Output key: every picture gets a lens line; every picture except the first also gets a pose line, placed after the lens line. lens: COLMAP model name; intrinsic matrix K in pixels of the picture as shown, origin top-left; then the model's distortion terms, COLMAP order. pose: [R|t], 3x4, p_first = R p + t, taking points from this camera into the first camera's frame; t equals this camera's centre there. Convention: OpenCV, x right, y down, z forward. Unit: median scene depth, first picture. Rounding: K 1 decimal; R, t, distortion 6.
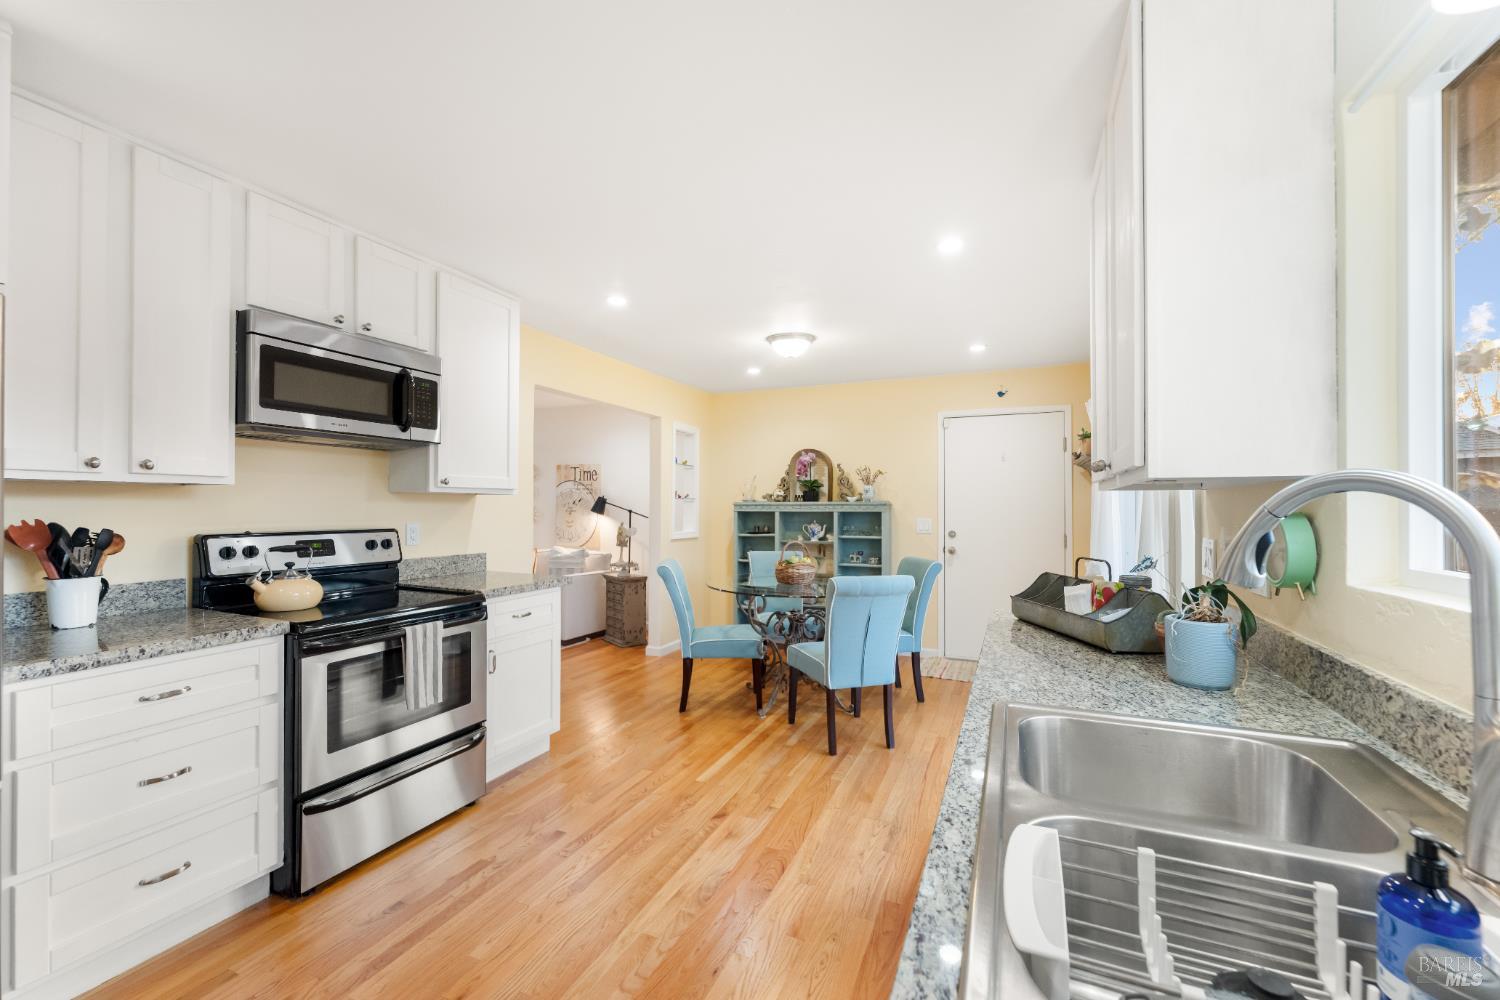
lens RADIAL K [[596.6, 0, 747.7], [0, 596.6, 500.6], [0, 0, 1]] dist [0.000763, 0.000041]
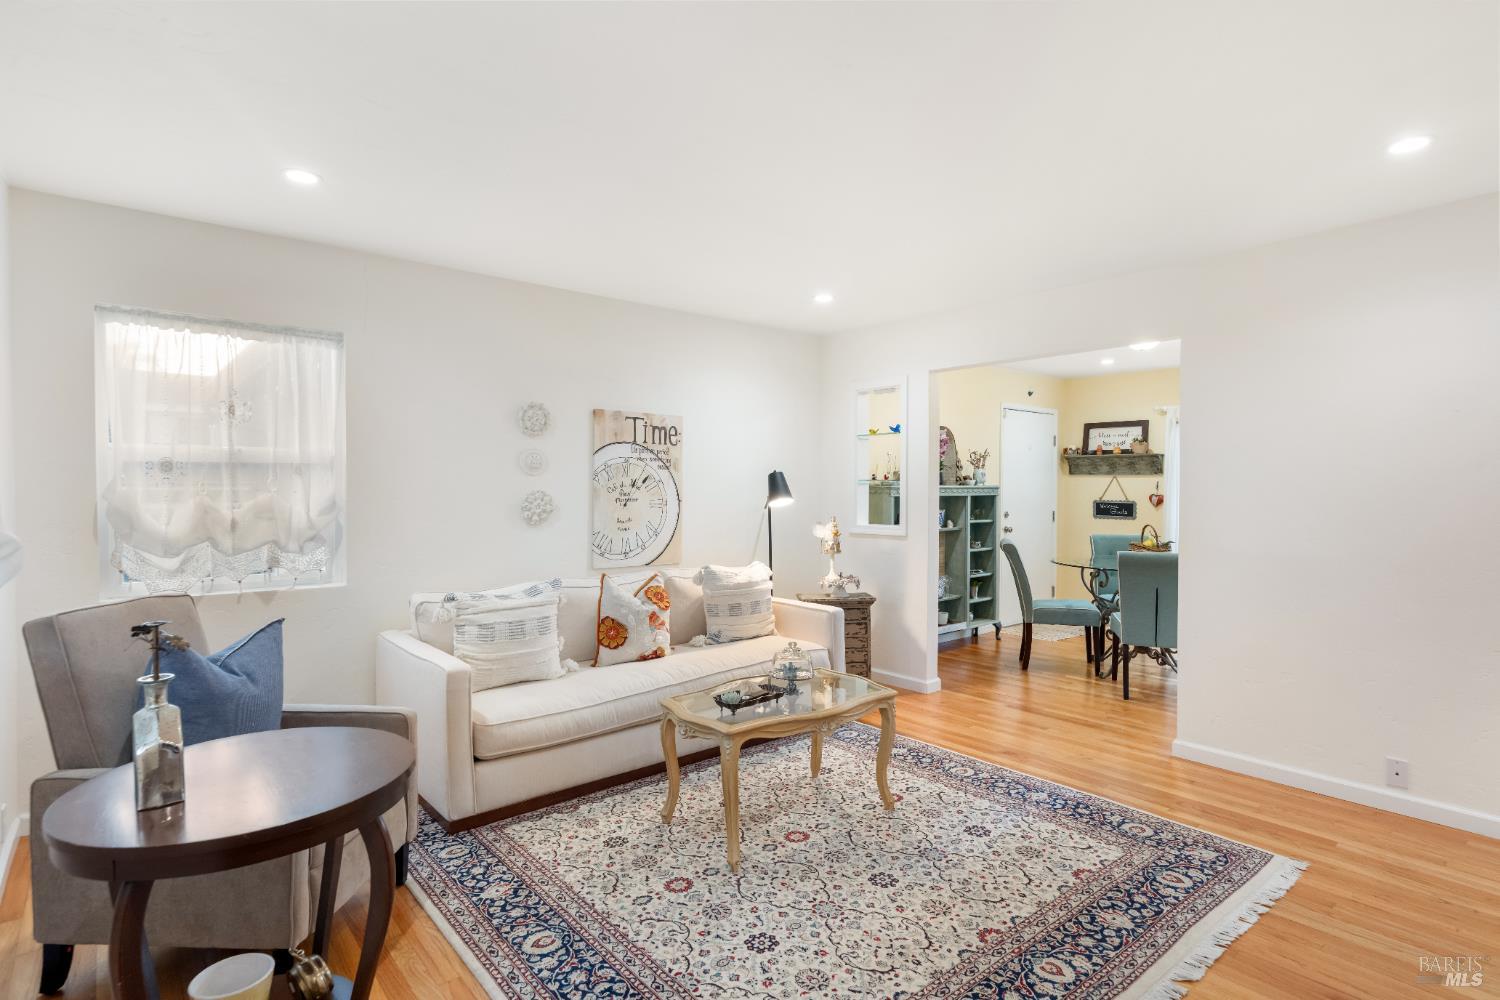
lens RADIAL K [[770.0, 0, 749.2], [0, 770.0, 505.9], [0, 0, 1]] dist [-0.002280, -0.000265]
pose [[0.431386, -0.025057, 0.901819, -1.243346], [-0.011437, 0.999382, 0.033239, -0.001534], [-0.902095, -0.024653, 0.430833, 0.877025]]
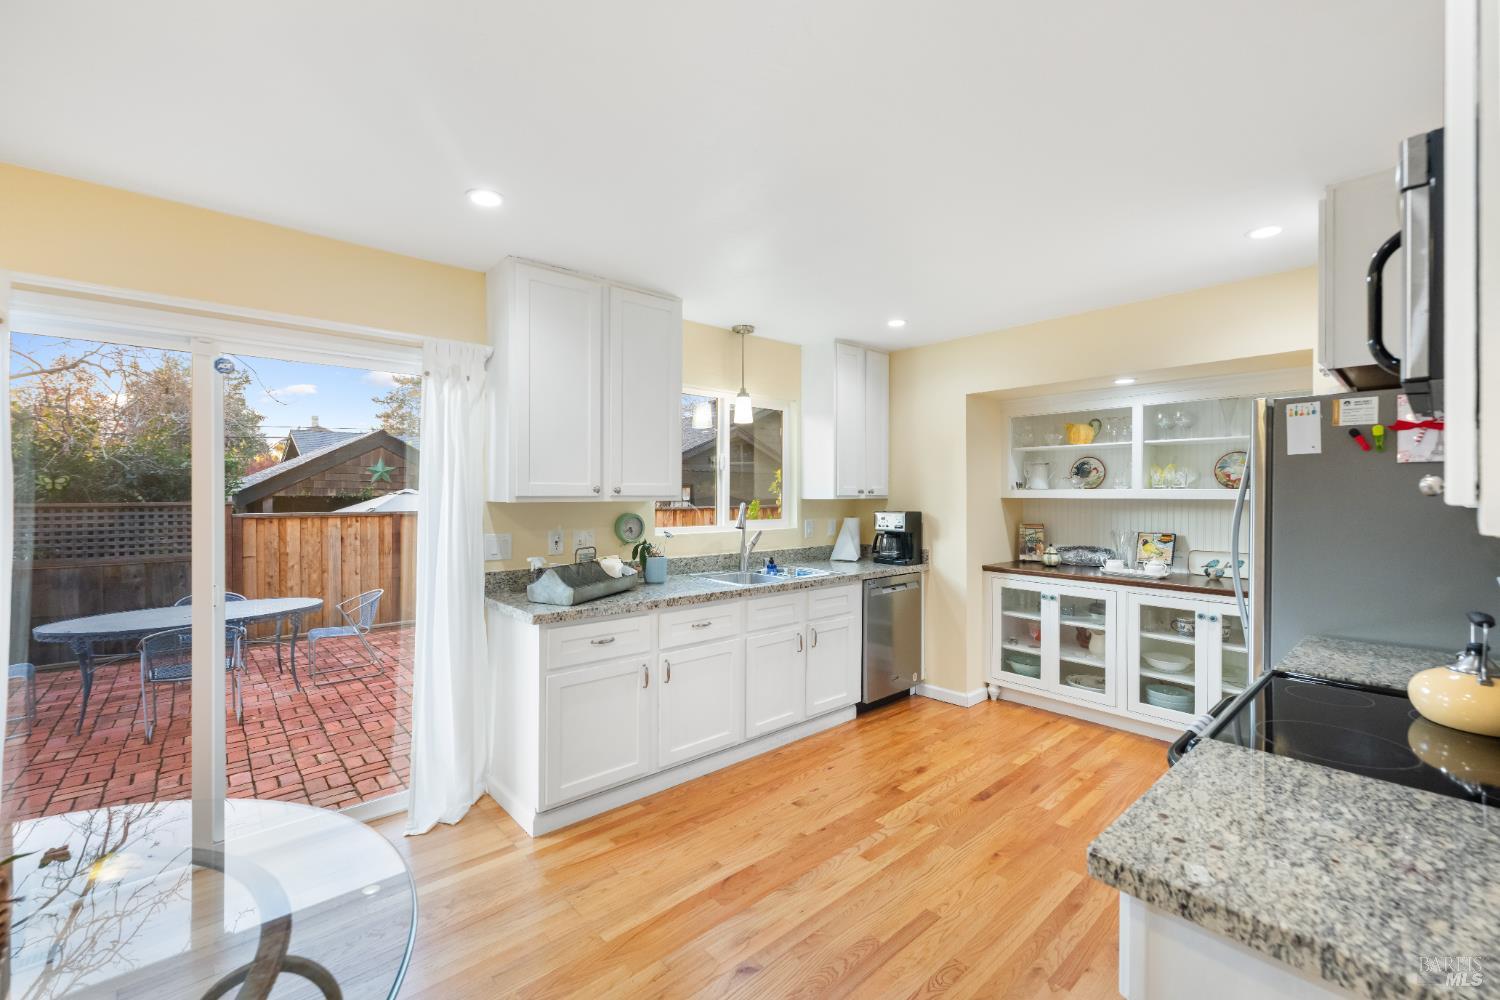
lens RADIAL K [[624.9, 0, 758.4], [0, 624.9, 496.4], [0, 0, 1]] dist [-0.003301, 0.000566]
pose [[-0.915652, -0.007780, 0.401898, -0.183086], [-0.009889, 0.999946, -0.003173, -0.012599], [-0.401851, -0.006880, -0.915679, 0.872753]]
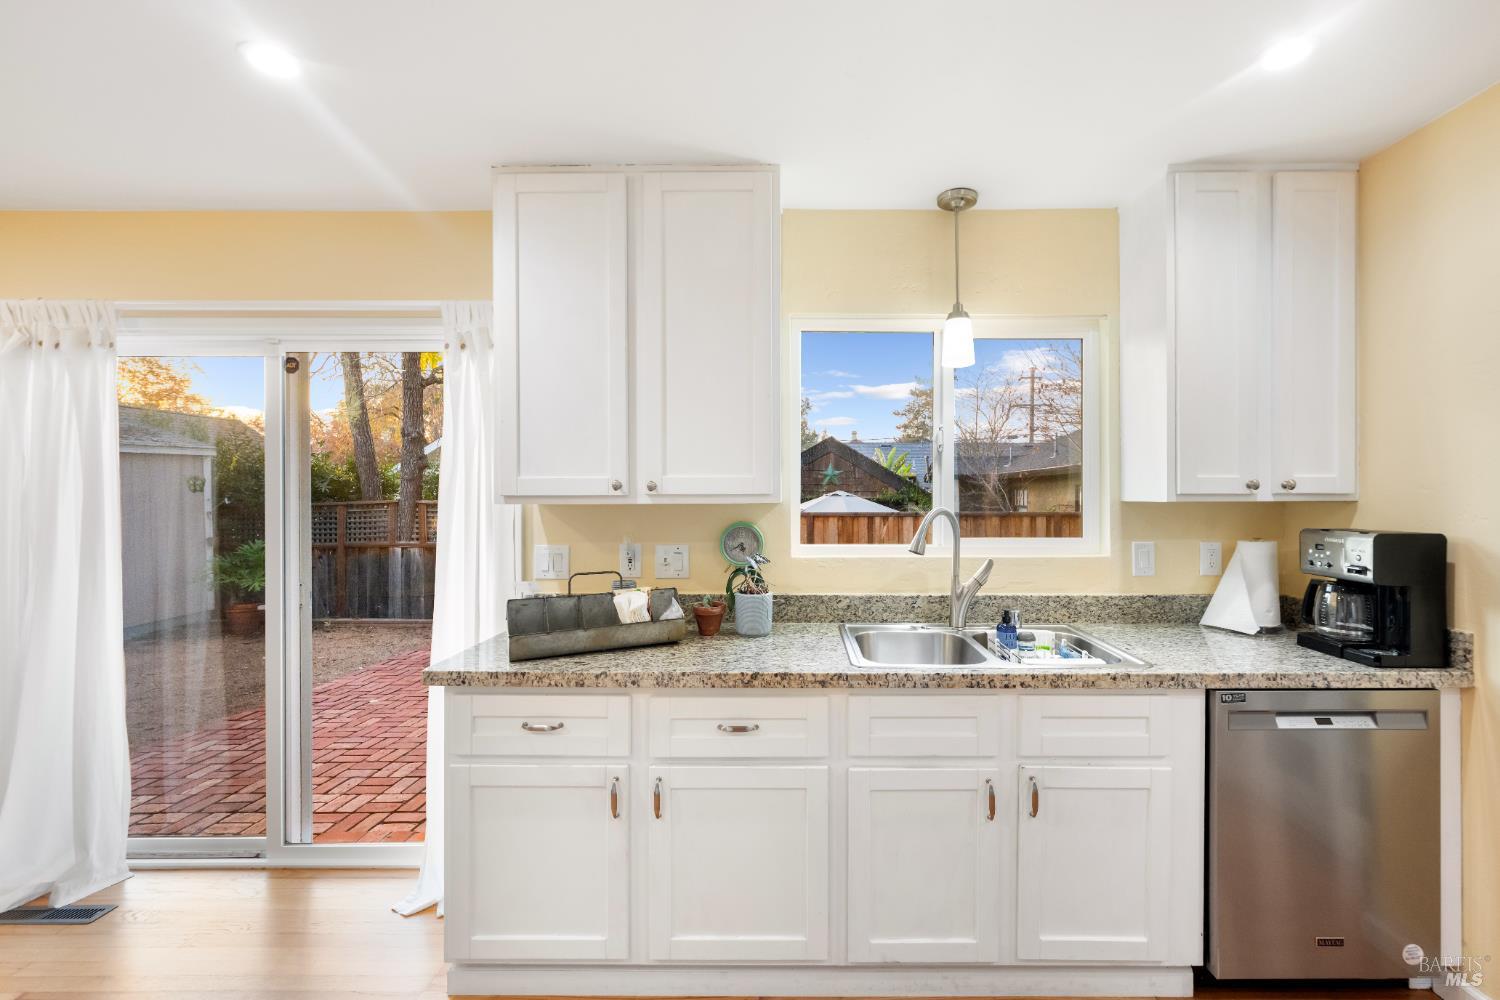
lens RADIAL K [[630.2, 0, 792.4], [0, 630.2, 496.0], [0, 0, 1]] dist [-0.005909, 0.000417]
pose [[-0.401319, -0.004022, 0.915930, -0.212152], [-0.009460, 0.999955, 0.000245, -0.014000], [-0.915890, -0.008567, -0.401339, 0.424549]]
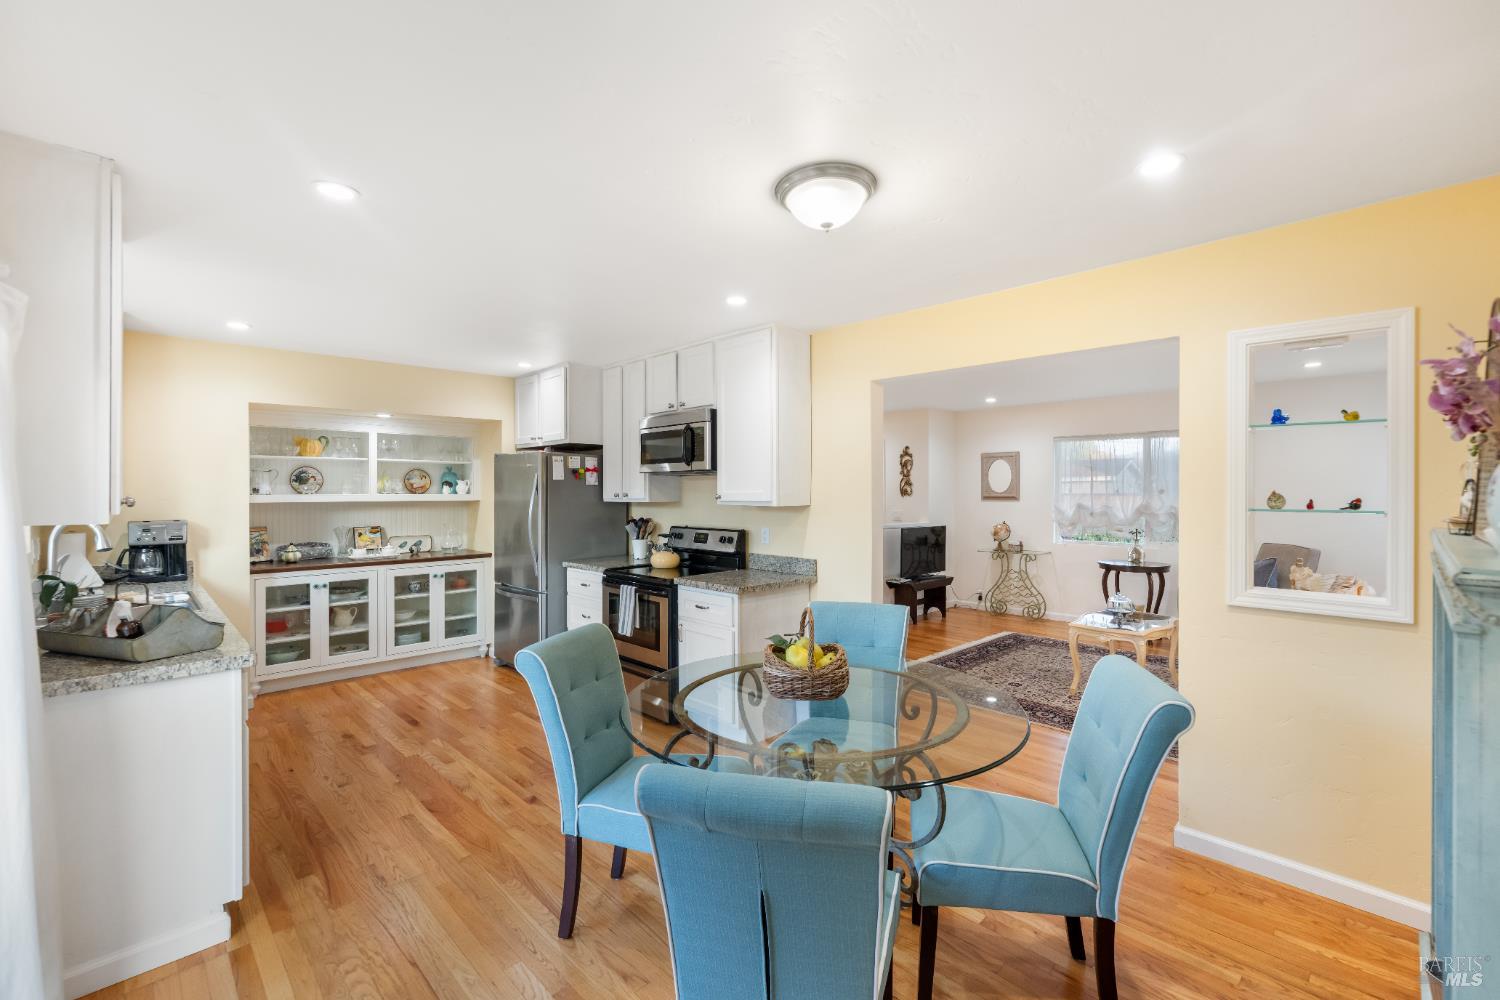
lens RADIAL K [[624.9, 0, 753.9], [0, 624.9, 498.0], [0, 0, 1]] dist [-0.003301, 0.000566]
pose [[-0.367177, 0.009132, -0.930106, 0.465514], [0.010834, 0.999926, 0.005540, -0.021920], [0.930088, -0.008043, -0.367249, 0.954347]]
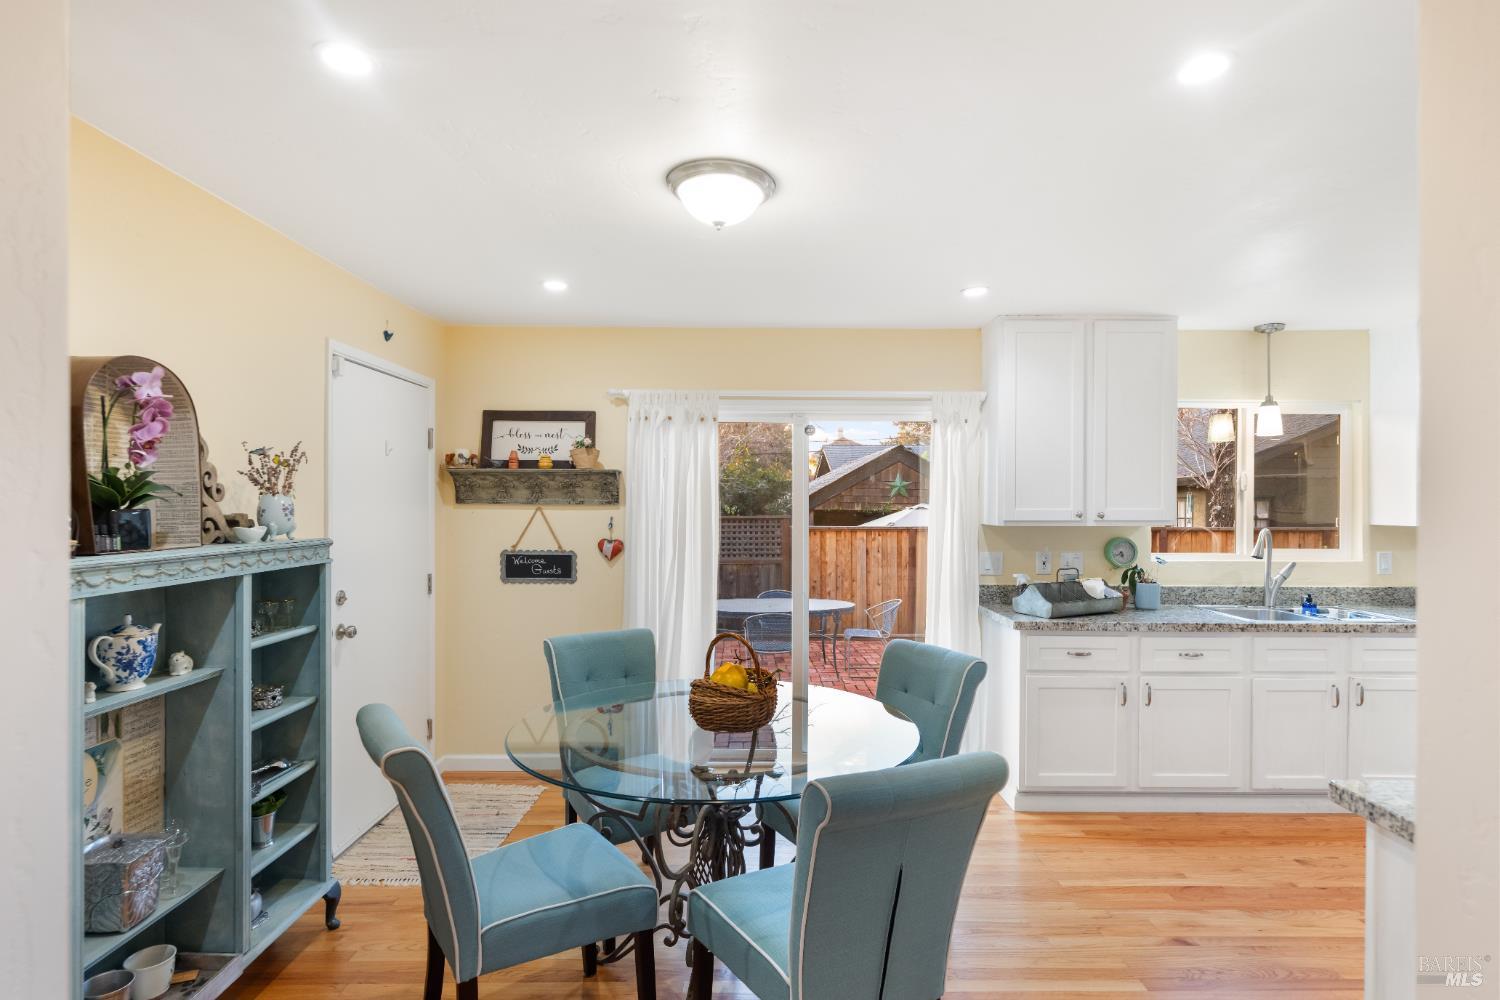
lens RADIAL K [[770.0, 0, 744.3], [0, 770.0, 503.0], [0, 0, 1]] dist [-0.002280, -0.000265]
pose [[-0.405541, -0.005169, 0.914062, -0.392120], [-0.014175, 0.999899, -0.000635, -0.026723], [-0.913967, -0.013214, -0.405573, 1.027732]]
